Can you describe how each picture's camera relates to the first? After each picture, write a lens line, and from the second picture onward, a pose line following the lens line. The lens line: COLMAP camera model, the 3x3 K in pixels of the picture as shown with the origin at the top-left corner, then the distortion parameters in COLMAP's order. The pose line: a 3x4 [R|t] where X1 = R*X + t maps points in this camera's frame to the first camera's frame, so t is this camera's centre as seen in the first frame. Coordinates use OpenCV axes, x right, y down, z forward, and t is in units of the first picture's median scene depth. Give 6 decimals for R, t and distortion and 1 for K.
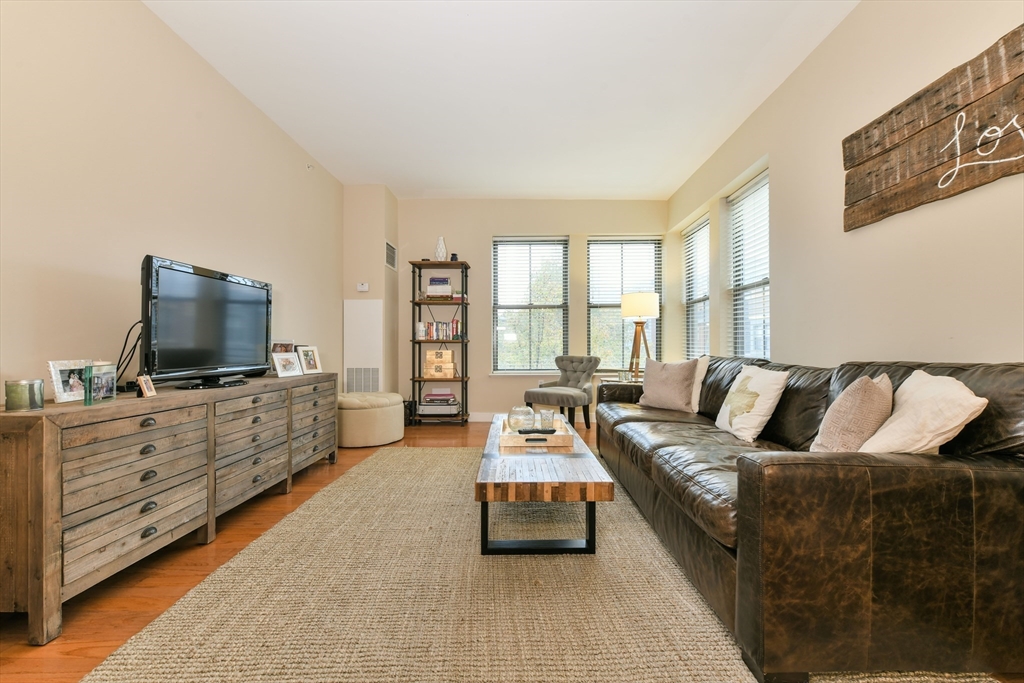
lens RADIAL K [[420.0, 0, 517.2], [0, 420.0, 336.4], [0, 0, 1]] dist [-0.000083, -0.001144]
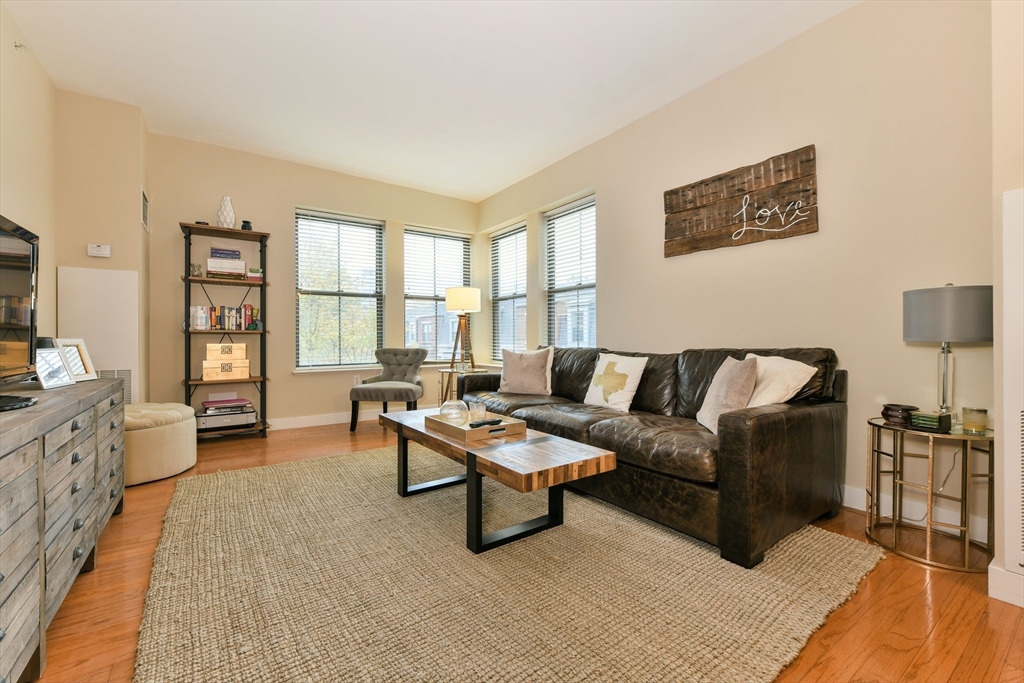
lens RADIAL K [[425.6, 0, 516.9], [0, 425.6, 330.2], [0, 0, 1]] dist [0.001413, -0.000381]
pose [[0.814707, 0.011858, 0.579751, -0.255302], [-0.014079, 0.999901, -0.000667, 0.001823], [-0.579702, -0.007619, 0.814793, 0.066957]]
